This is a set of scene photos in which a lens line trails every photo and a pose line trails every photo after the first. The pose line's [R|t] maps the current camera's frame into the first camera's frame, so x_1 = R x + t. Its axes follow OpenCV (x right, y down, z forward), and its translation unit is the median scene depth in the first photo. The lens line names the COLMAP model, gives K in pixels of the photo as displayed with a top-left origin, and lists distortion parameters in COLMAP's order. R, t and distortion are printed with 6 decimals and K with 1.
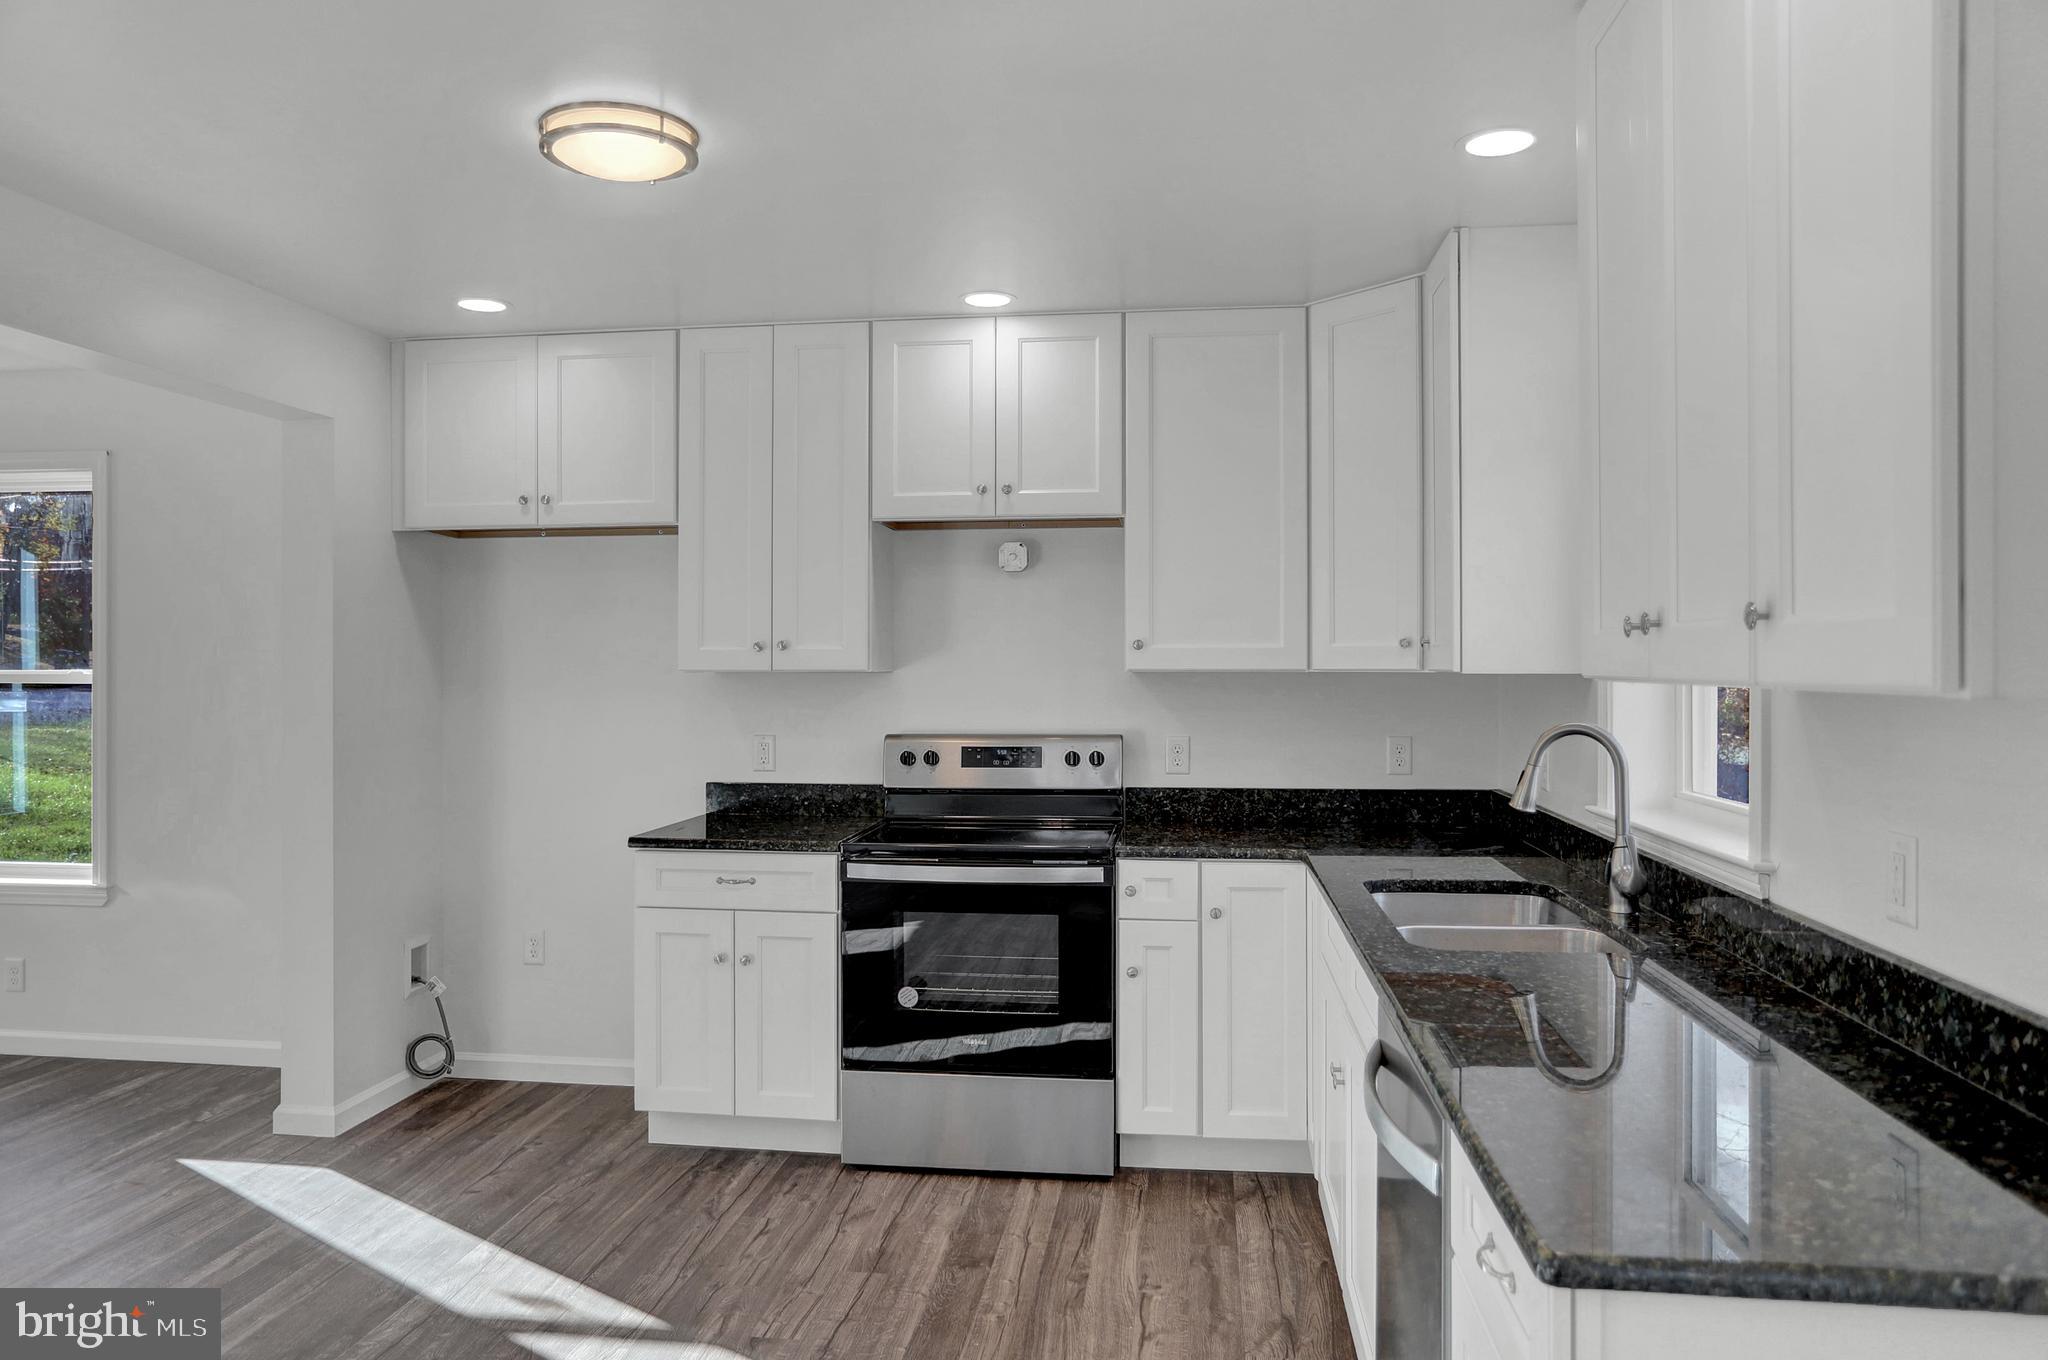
lens RADIAL K [[1316.4, 0, 1024.0], [0, 1316.4, 680.0], [0, 0, 1]] dist [-0.066664, 0.000915]
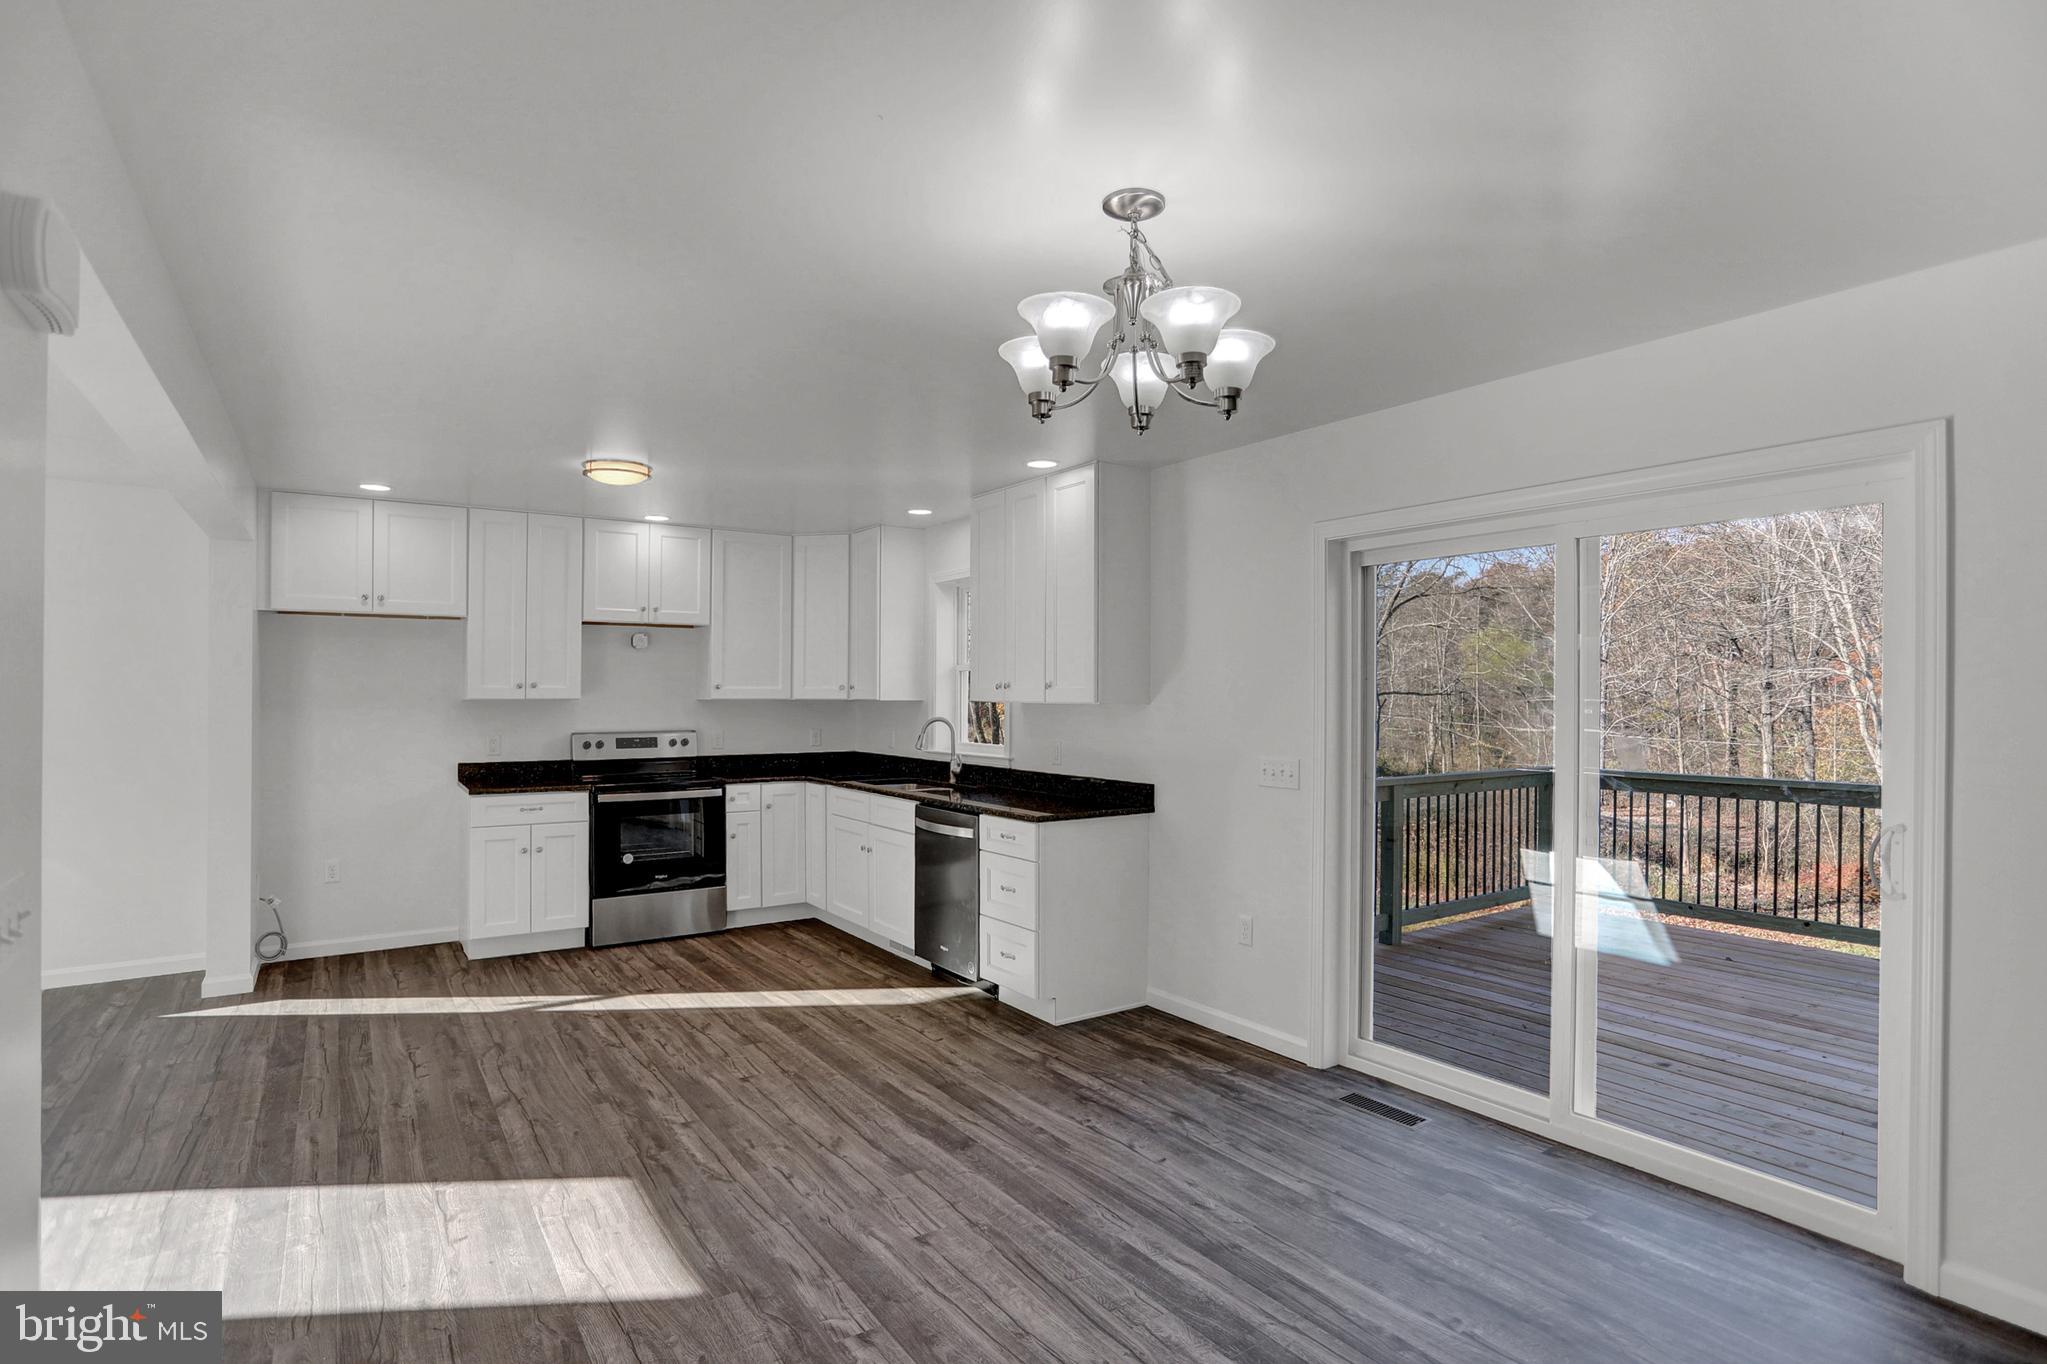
lens RADIAL K [[1024.2, 0, 1028.2], [0, 1024.2, 674.5], [0, 0, 1]] dist [-0.062100, 0.031478]
pose [[0.747609, 0.014899, 0.663972, -0.655797], [0.003541, 0.999645, -0.026418, -0.001590], [-0.664129, 0.022102, 0.747291, -0.586706]]
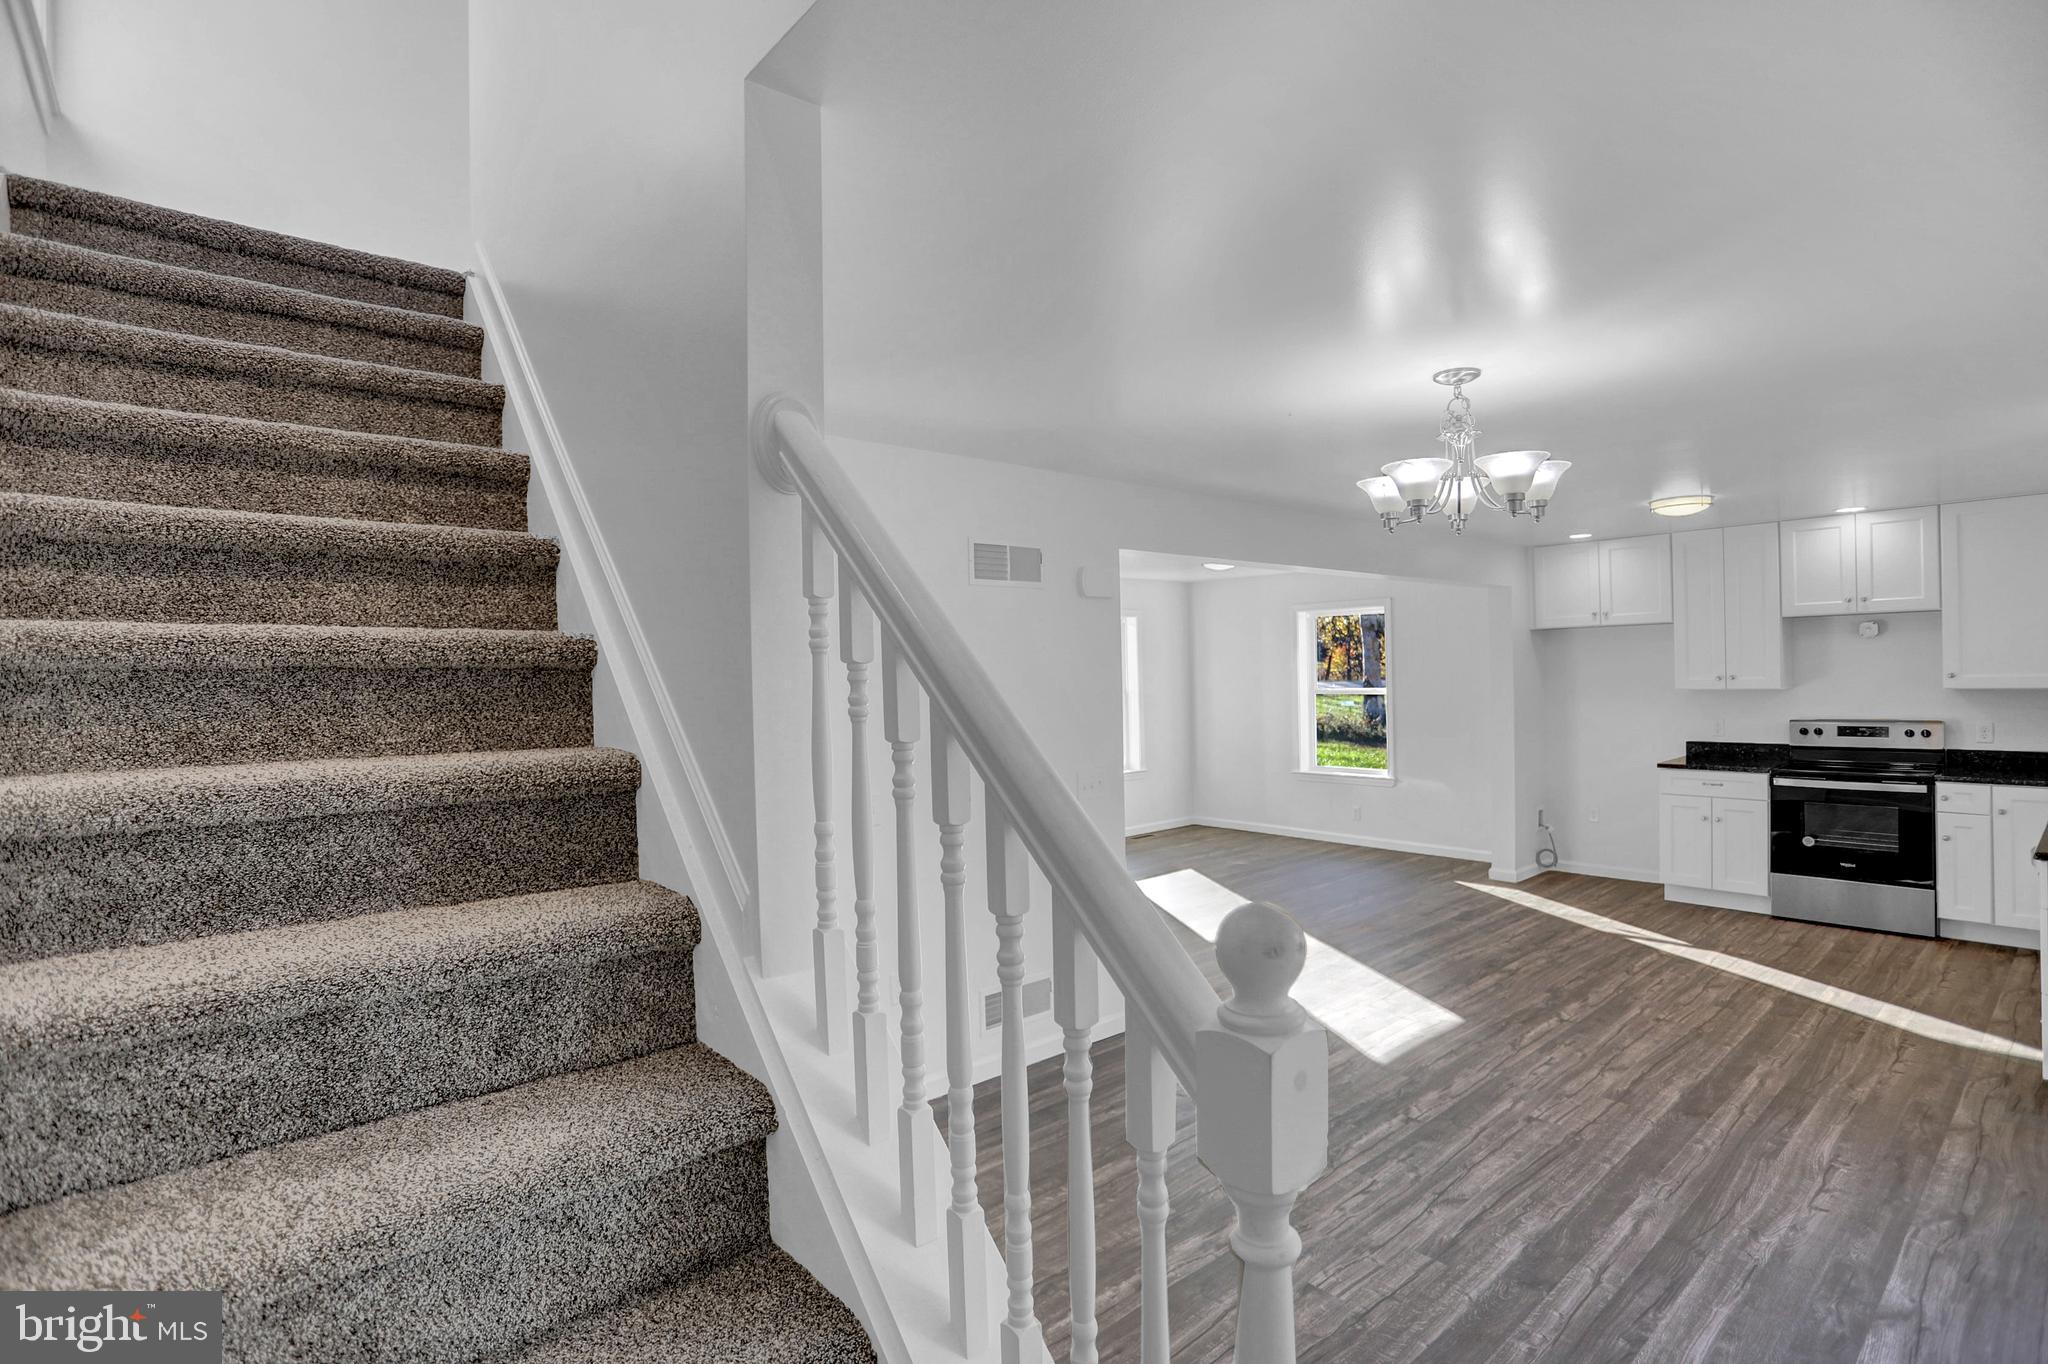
lens RADIAL K [[967.9, 0, 1050.9], [0, 967.9, 687.2], [0, 0, 1]] dist [-0.038313, 0.011881]
pose [[0.747591, -0.010997, -0.664068, 0.018072], [0.019859, 0.999786, 0.005800, -0.044712], [0.663862, -0.017523, 0.747650, -0.962128]]
